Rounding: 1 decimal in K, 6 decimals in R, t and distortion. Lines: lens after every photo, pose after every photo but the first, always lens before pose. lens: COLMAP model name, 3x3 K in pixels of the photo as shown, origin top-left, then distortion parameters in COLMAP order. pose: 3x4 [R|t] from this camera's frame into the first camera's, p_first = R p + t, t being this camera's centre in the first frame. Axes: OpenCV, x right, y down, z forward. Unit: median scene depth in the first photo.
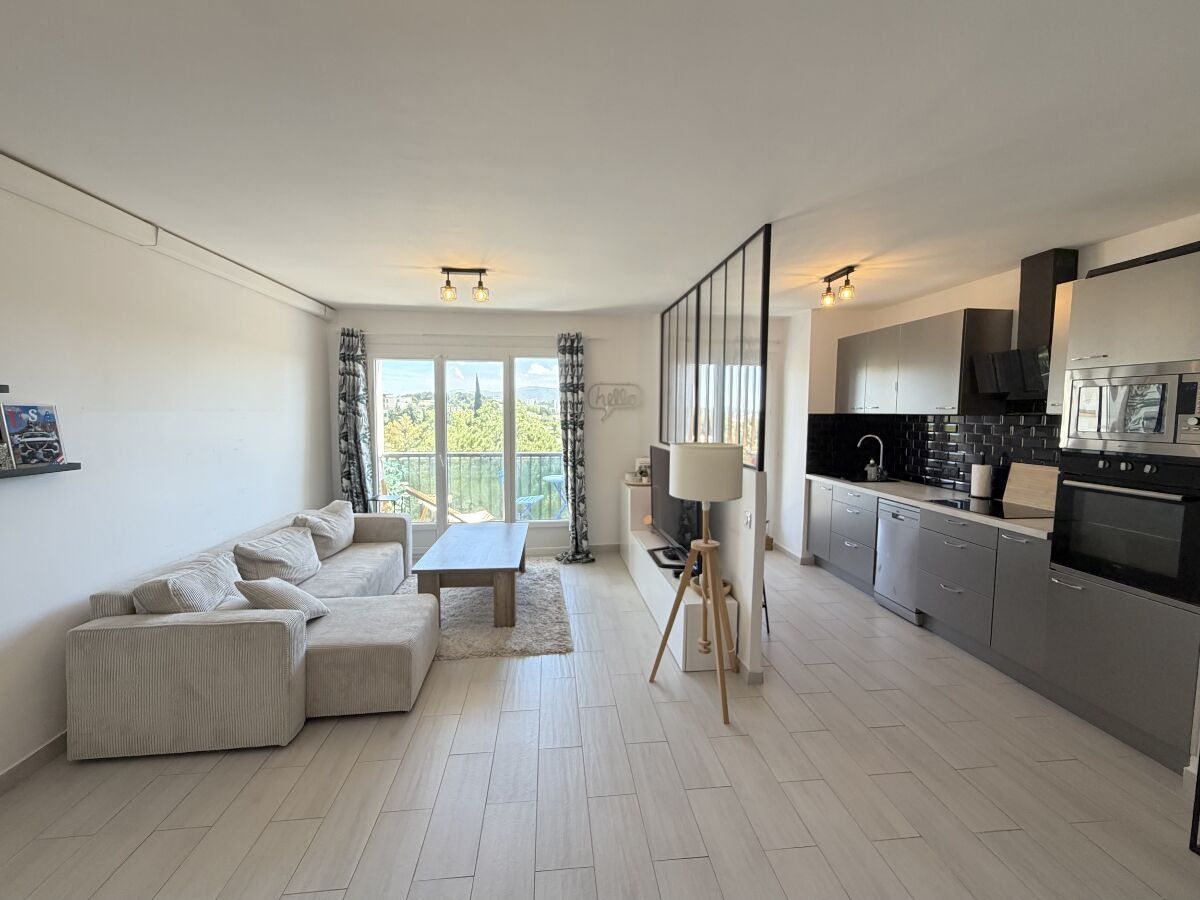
lens RADIAL K [[495.7, 0, 601.0], [0, 495.7, 451.4], [0, 0, 1]] dist [-0.001945, -0.000310]
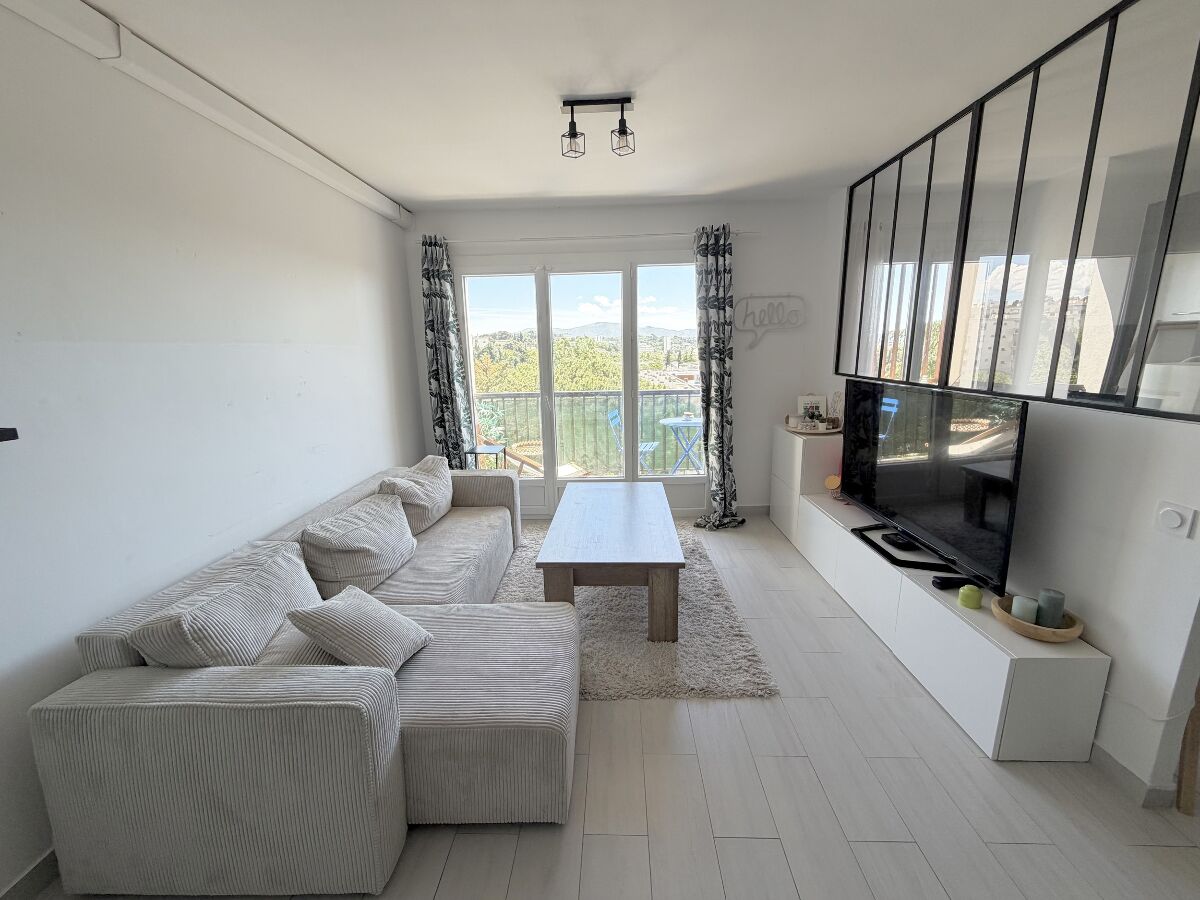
lens RADIAL K [[475.6, 0, 597.1], [0, 475.6, 449.0], [0, 0, 1]] dist [-0.000967, 0.000061]
pose [[0.989046, 0.002264, -0.147588, -0.148344], [0.017032, 0.991453, 0.129349, -0.006504], [0.146620, -0.130446, 0.980554, 0.277825]]
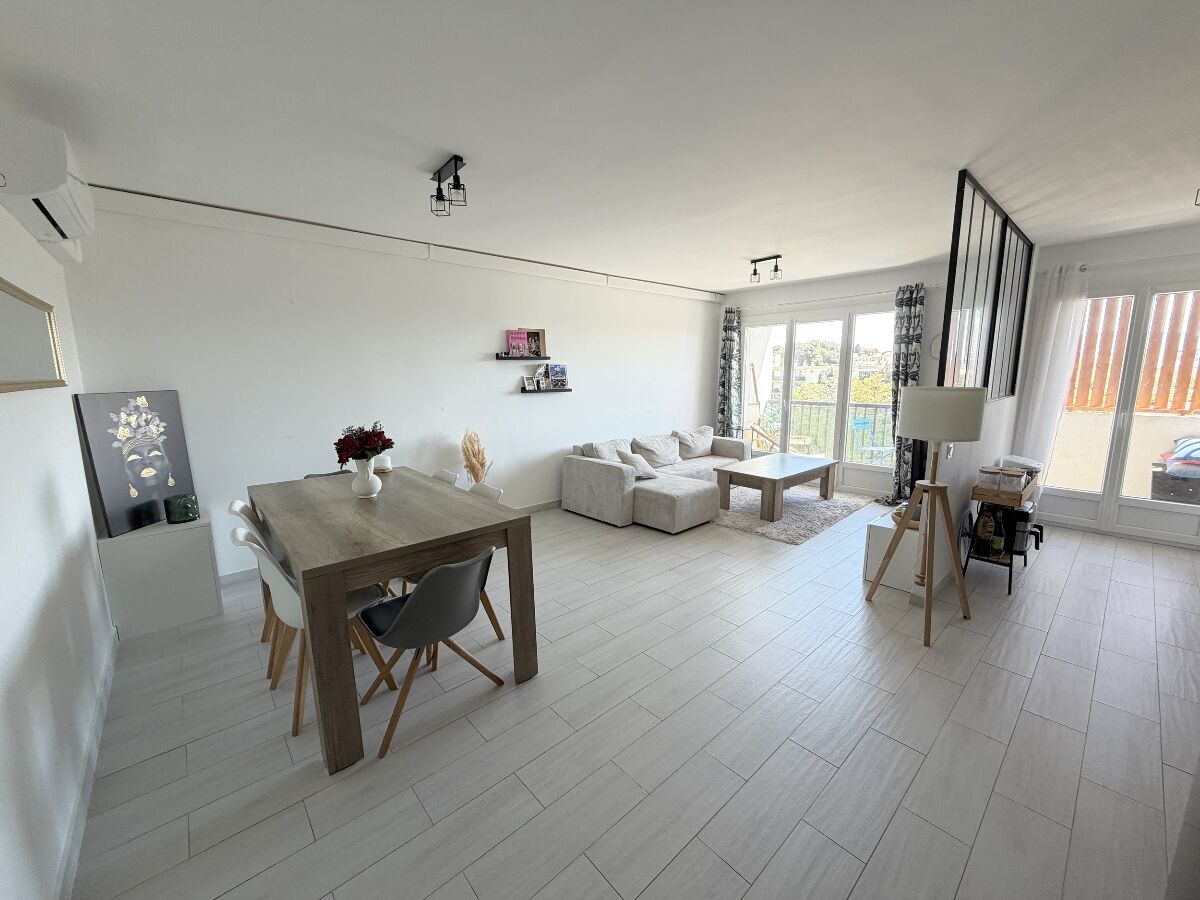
lens RADIAL K [[475.6, 0, 597.1], [0, 475.6, 449.0], [0, 0, 1]] dist [-0.000967, 0.000061]
pose [[0.579443, 0.119640, -0.806184, 0.451925], [-0.052073, 0.992580, 0.109875, 0.026769], [0.813348, -0.021686, 0.581374, -0.119594]]
